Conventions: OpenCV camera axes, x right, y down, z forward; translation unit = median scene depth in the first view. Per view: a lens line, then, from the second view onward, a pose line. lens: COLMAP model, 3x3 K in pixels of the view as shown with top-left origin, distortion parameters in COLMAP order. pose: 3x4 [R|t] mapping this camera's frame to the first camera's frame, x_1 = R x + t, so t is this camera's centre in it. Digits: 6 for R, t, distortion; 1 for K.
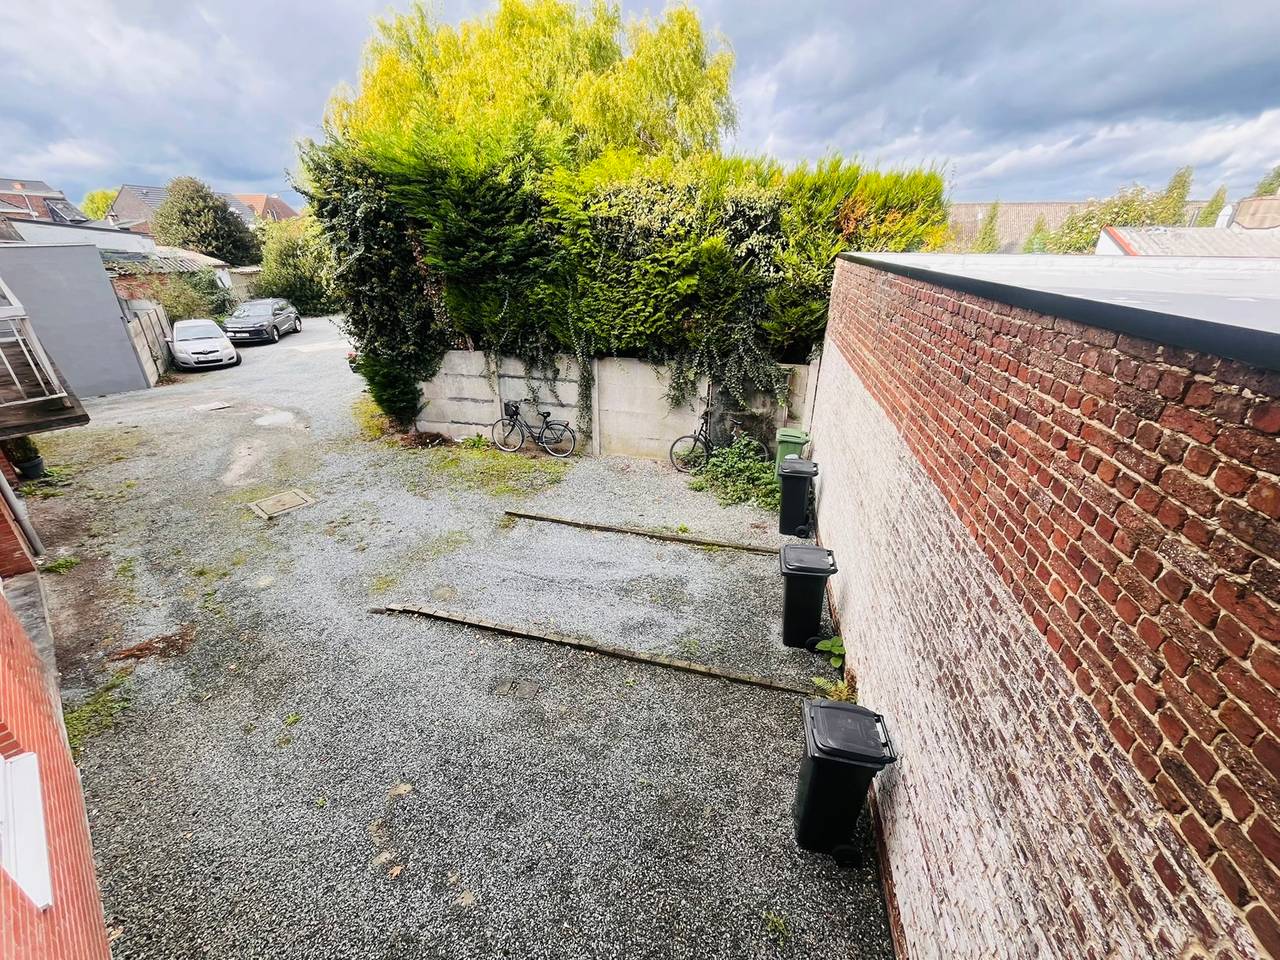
lens RADIAL K [[519.3, 0, 644.4], [0, 519.3, 474.4], [0, 0, 1]] dist [-0.001216, 0.000086]
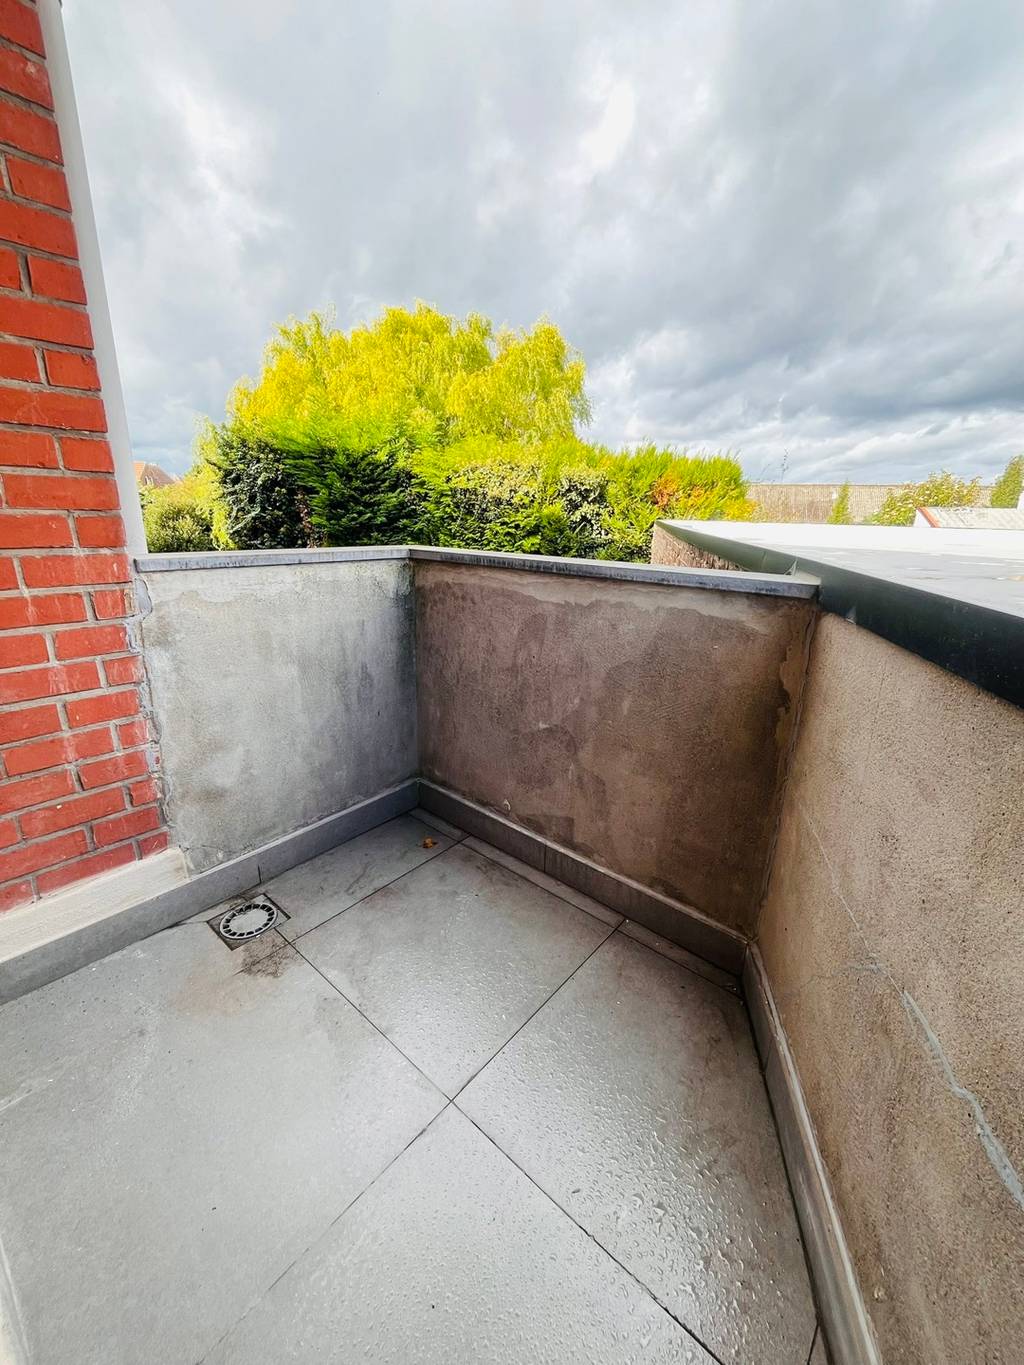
lens RADIAL K [[554.0, 0, 512.0], [0, 554.0, 682.5], [0, 0, 1]] dist [0.000391, -0.000052]
pose [[0.999799, 0.020065, -0.000101, 0.044110], [-0.019915, 0.991706, -0.126977, 0.110610], [-0.002447, 0.126954, 0.991906, -0.215166]]
